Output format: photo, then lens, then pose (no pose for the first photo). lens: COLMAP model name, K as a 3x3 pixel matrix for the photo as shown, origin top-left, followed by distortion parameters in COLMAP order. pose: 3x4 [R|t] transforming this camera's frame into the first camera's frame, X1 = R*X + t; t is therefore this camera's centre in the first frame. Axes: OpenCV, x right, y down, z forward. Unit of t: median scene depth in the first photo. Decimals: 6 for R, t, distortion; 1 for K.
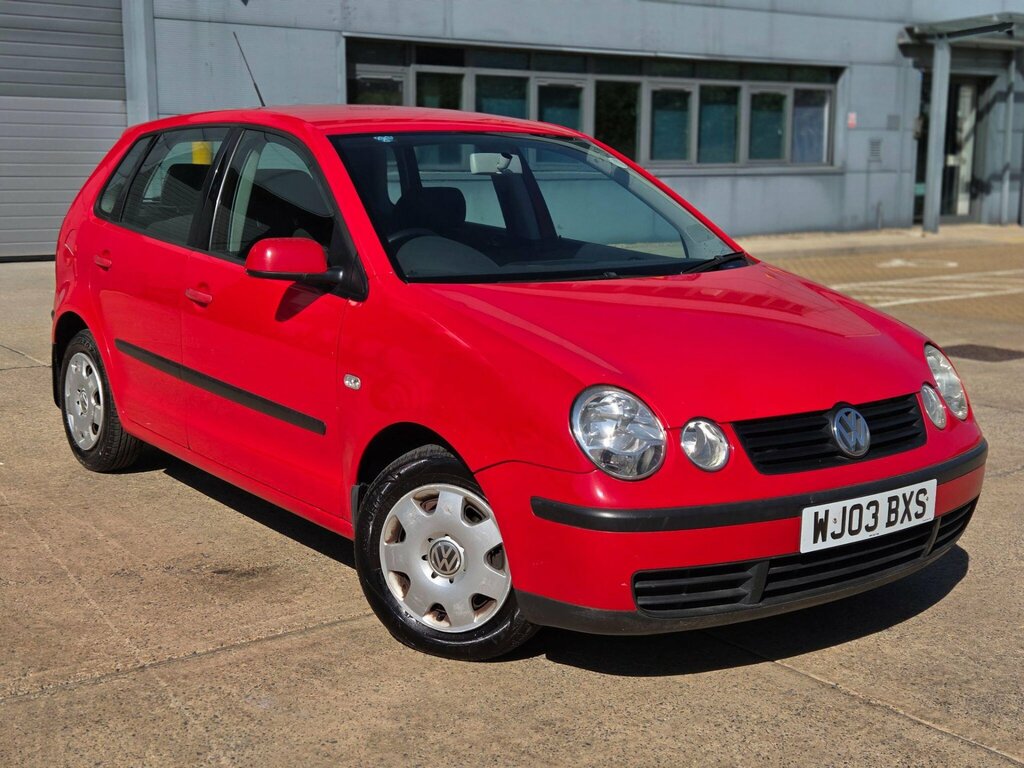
lens RADIAL K [[1575.6, 0, 534.8], [0, 1575.6, 382.8], [0, 0, 1]] dist [0.181951, -0.459524]
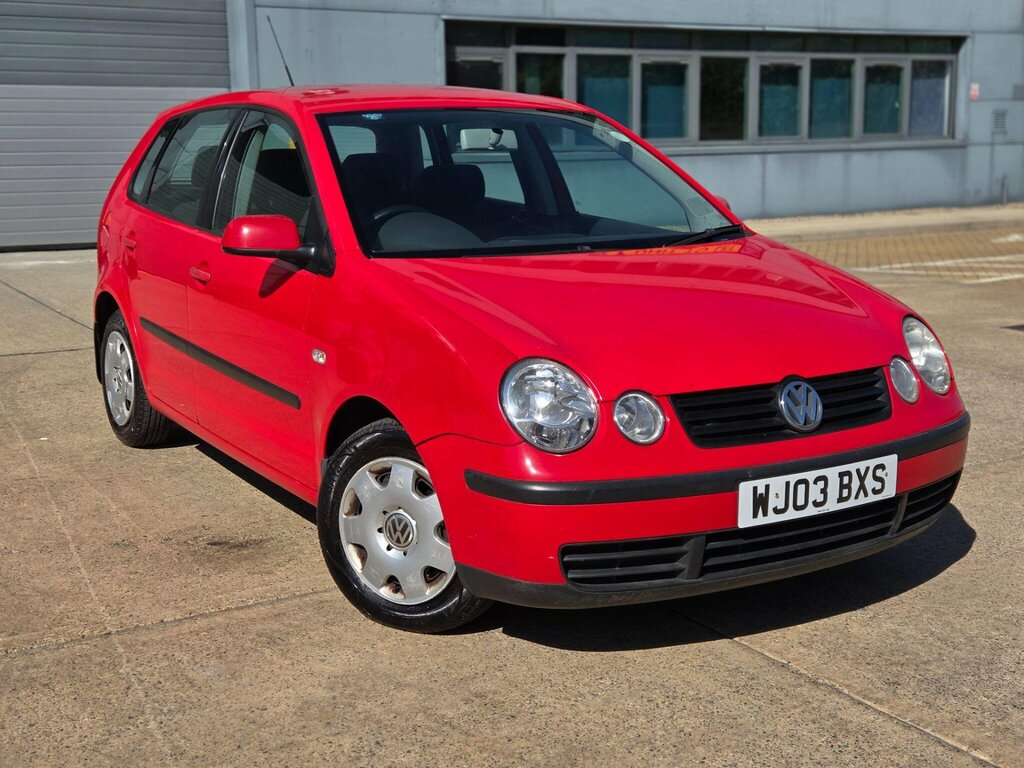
lens RADIAL K [[1575.6, 0, 534.8], [0, 1575.6, 382.8], [0, 0, 1]] dist [0.181951, -0.459524]
pose [[0.993819, -0.000711, -0.111011, 0.139799], [0.001841, 0.999948, 0.010074, 0.006573], [0.110998, -0.010216, 0.993768, 0.010163]]
